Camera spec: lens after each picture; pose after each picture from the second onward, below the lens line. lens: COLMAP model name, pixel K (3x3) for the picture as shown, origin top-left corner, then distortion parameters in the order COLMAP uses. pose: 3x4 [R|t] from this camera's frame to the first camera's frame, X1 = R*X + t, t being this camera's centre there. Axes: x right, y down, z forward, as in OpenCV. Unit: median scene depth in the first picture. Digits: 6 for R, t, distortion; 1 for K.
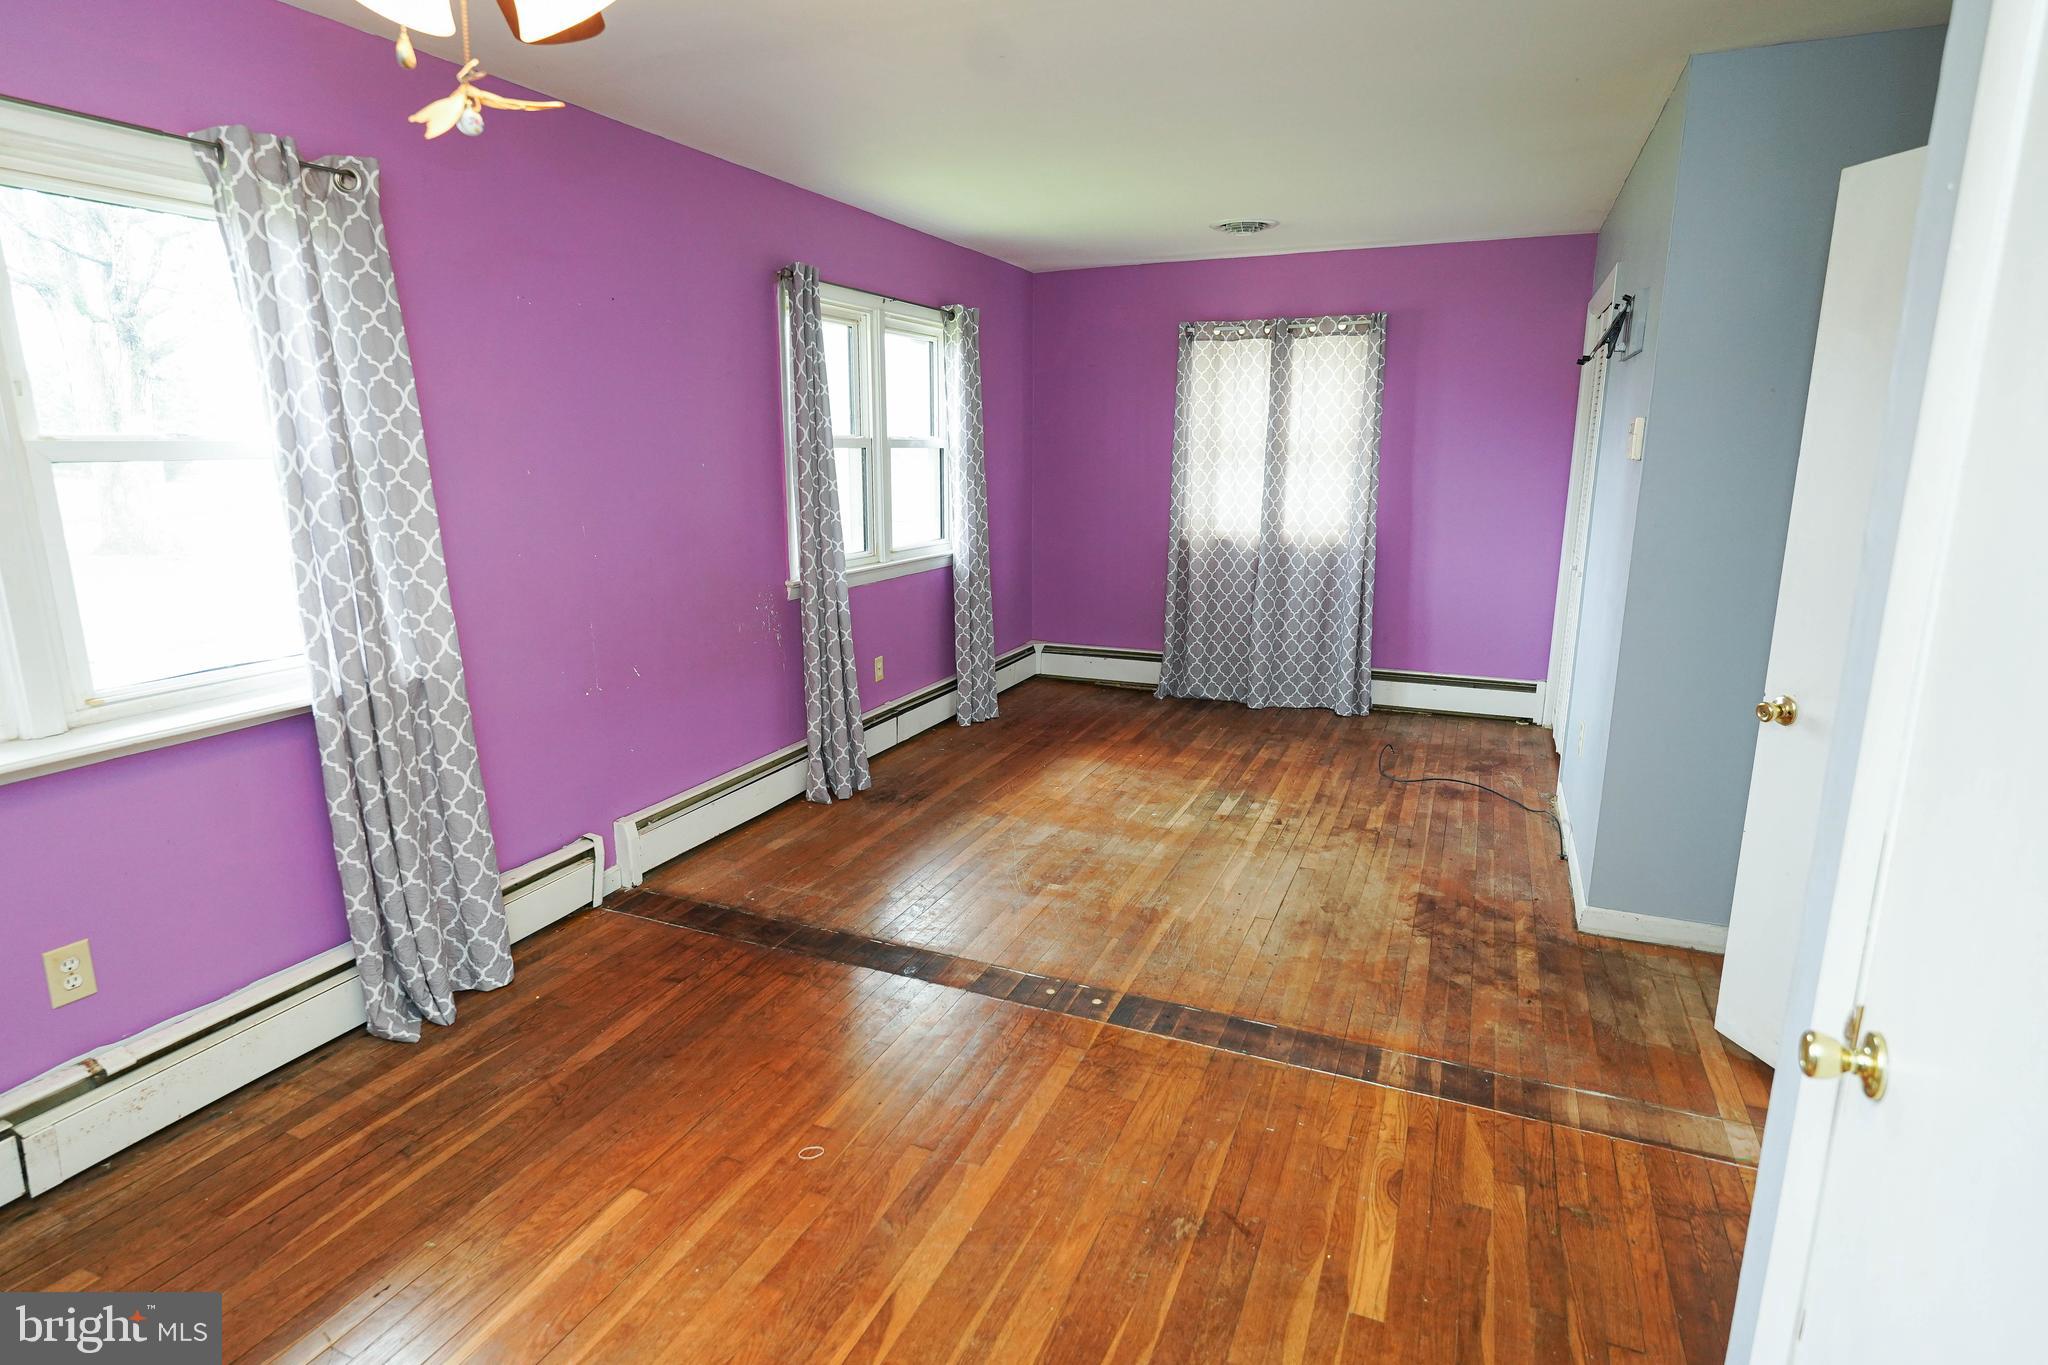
lens RADIAL K [[1045.4, 0, 1019.0], [0, 1045.4, 682.1], [0, 0, 1]] dist [-0.004585, 0.000671]
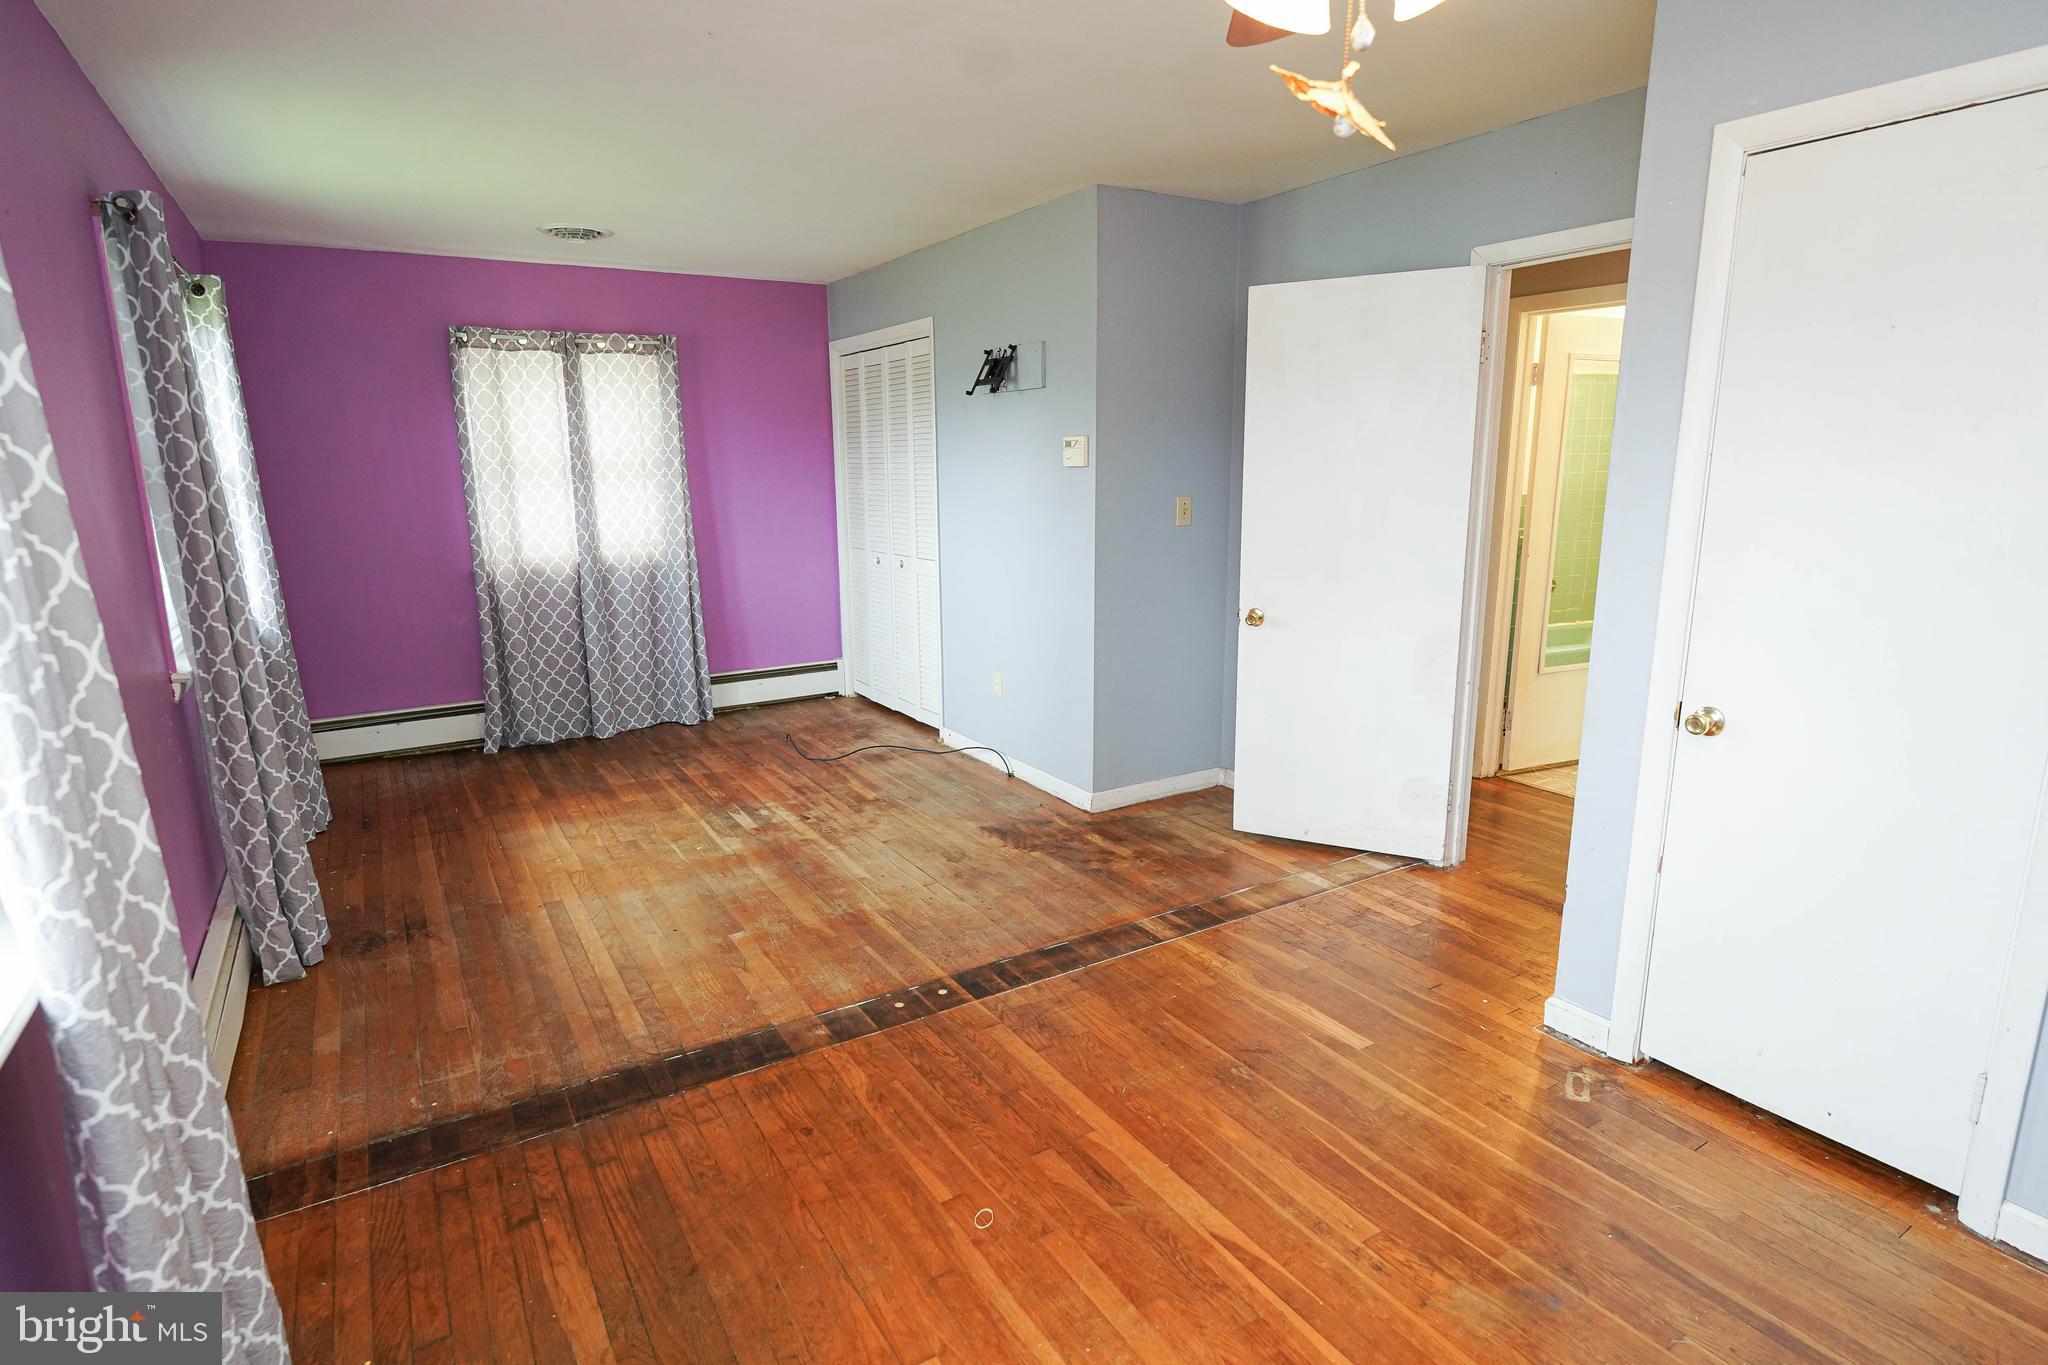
lens RADIAL K [[1045.4, 0, 973.8], [0, 1045.4, 685.2], [0, 0, 1]] dist [-0.004585, 0.000671]
pose [[0.589226, -0.178735, 0.787951, -0.435989], [0.192571, 0.978187, 0.077883, -0.043502], [-0.784684, 0.105845, 0.610793, 0.201830]]
